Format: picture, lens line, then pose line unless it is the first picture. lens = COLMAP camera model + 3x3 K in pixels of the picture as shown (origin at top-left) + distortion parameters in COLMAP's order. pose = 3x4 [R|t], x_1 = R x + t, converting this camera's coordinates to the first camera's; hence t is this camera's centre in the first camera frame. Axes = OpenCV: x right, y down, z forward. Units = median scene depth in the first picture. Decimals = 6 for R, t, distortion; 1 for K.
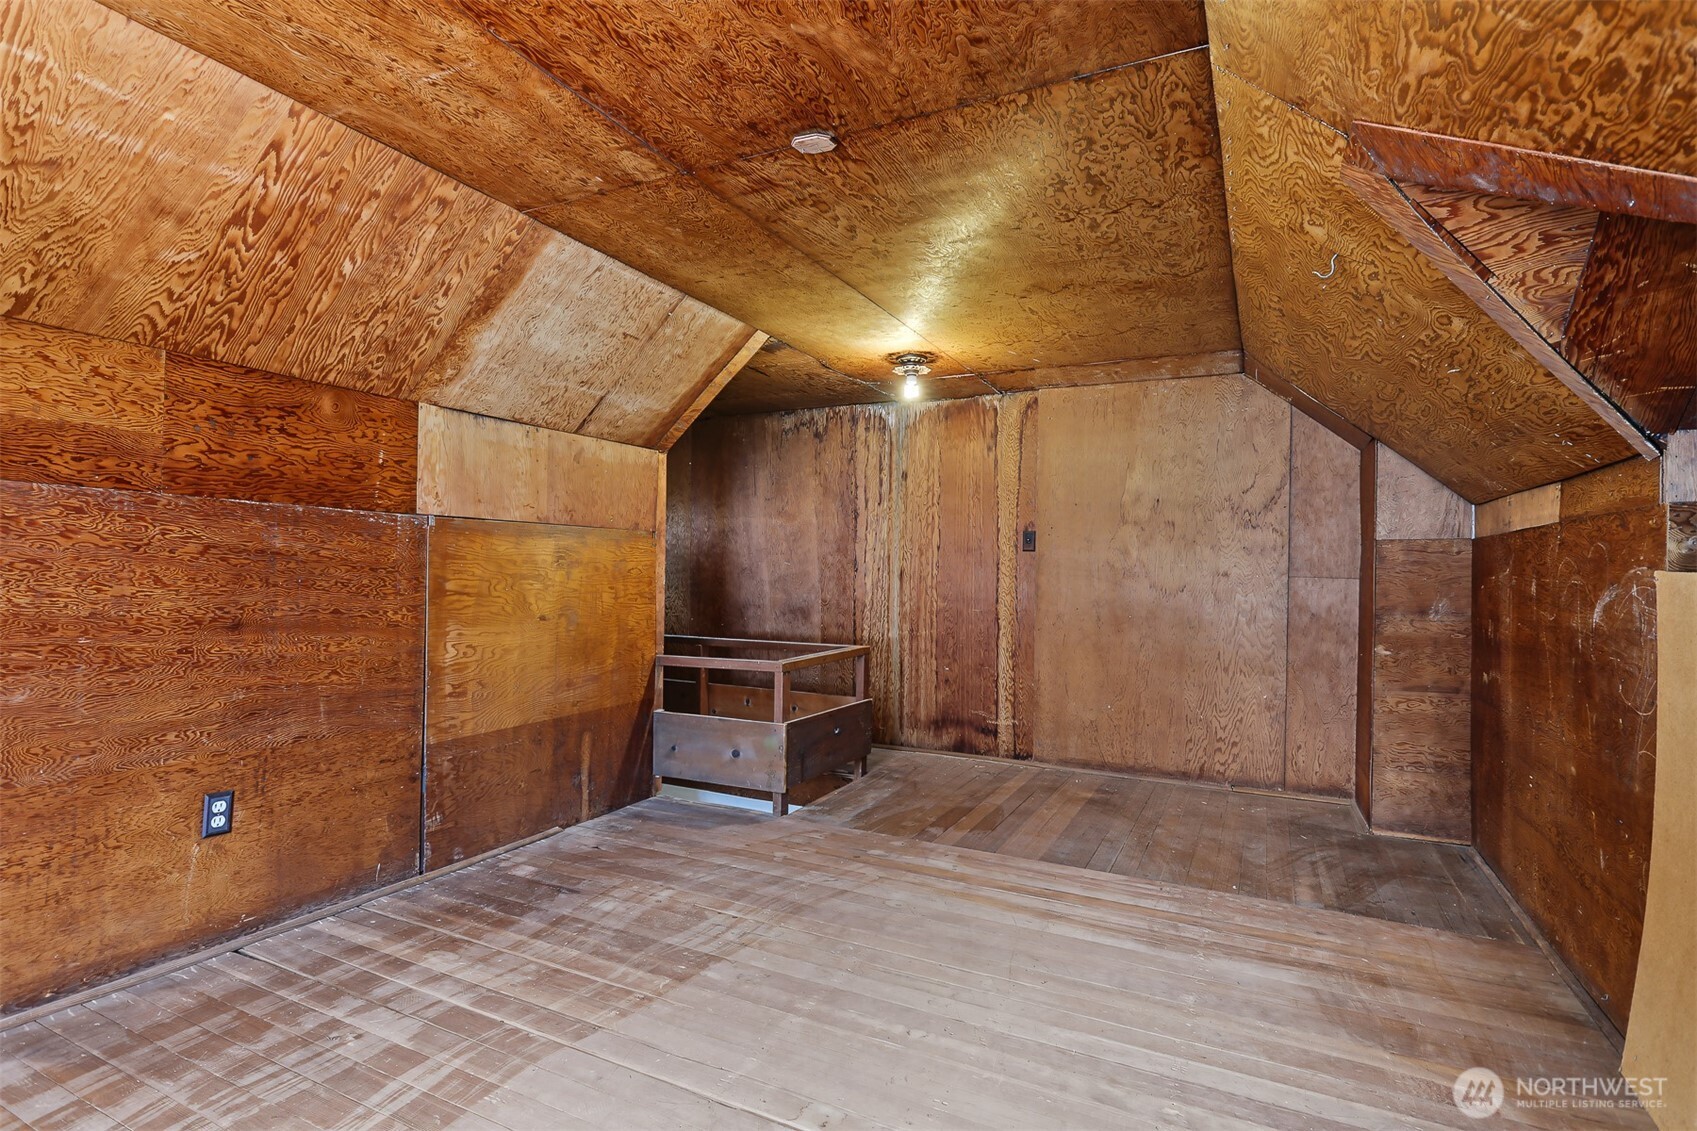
lens RADIAL K [[828.4, 0, 843.9], [0, 828.4, 565.9], [0, 0, 1]] dist [-0.011611, 0.002492]
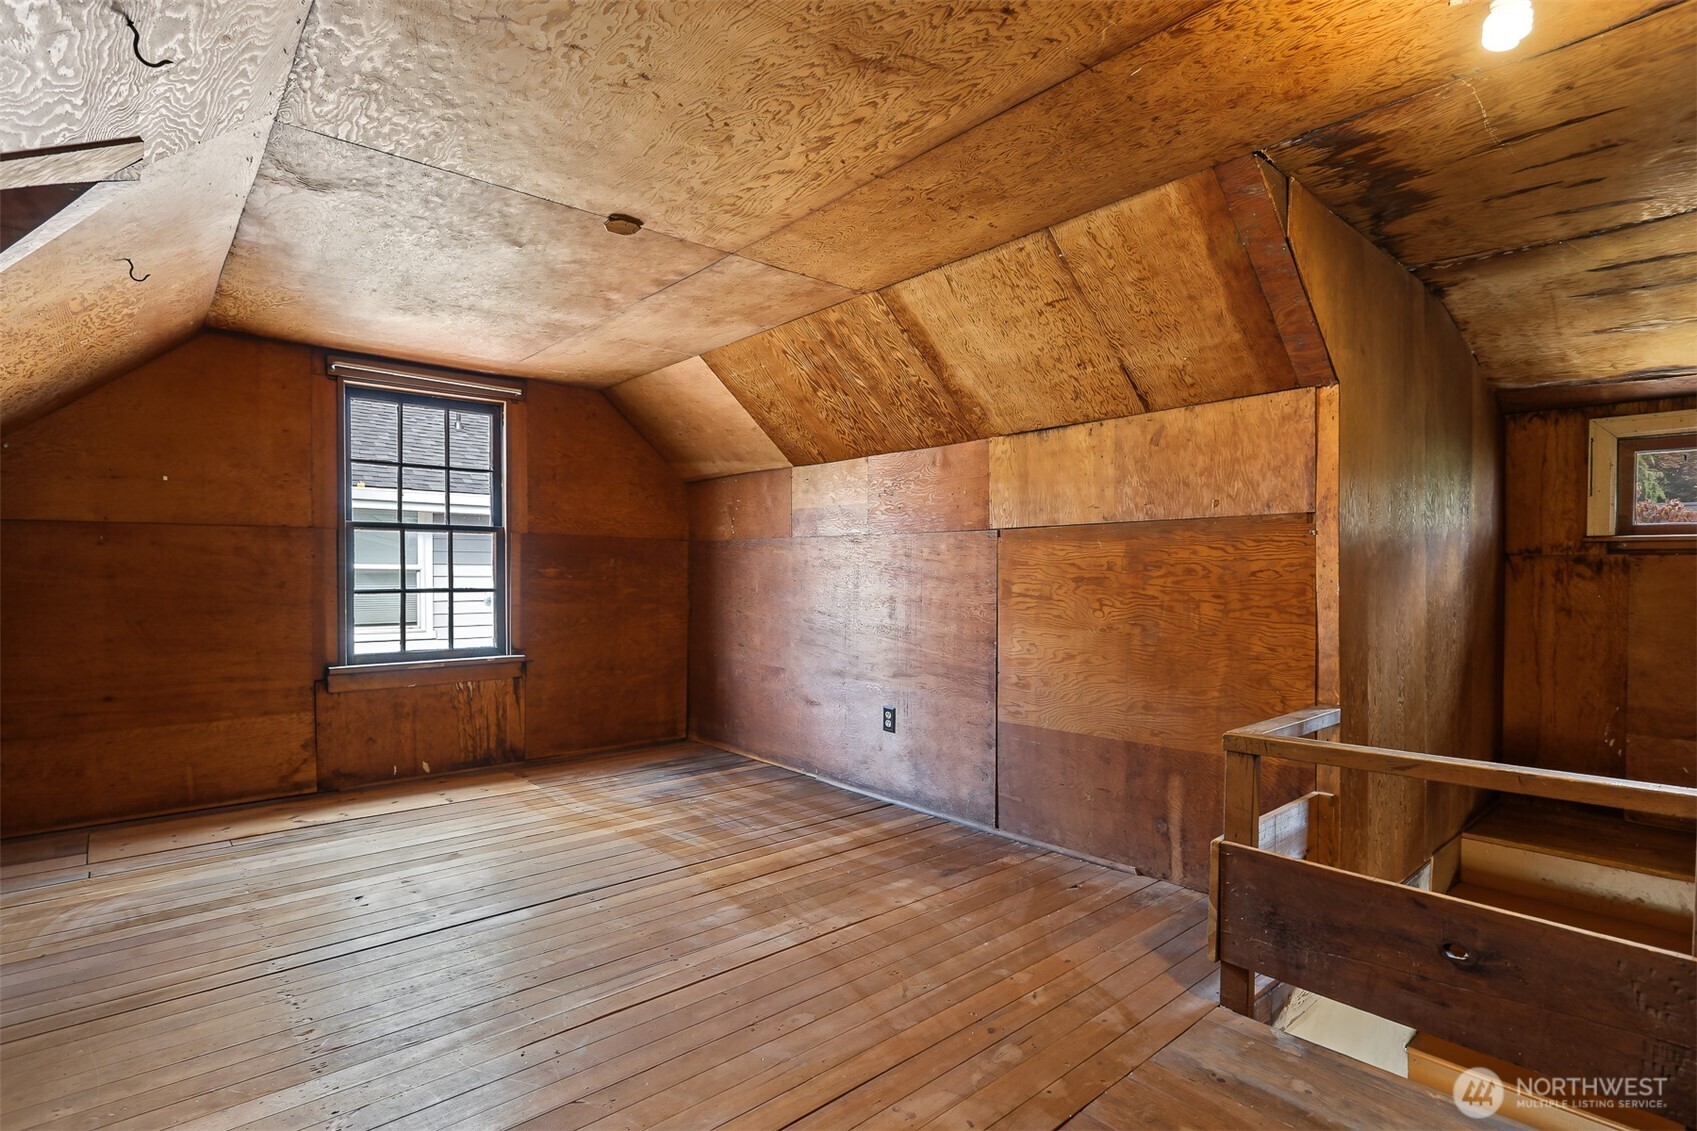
lens RADIAL K [[828.4, 0, 843.3], [0, 828.4, 577.0], [0, 0, 1]] dist [-0.011611, 0.002492]
pose [[-0.373378, -0.012810, -0.927591, 0.630441], [-0.000538, 0.999907, -0.013592, 0.022275], [0.927679, -0.004576, -0.373350, 1.127418]]
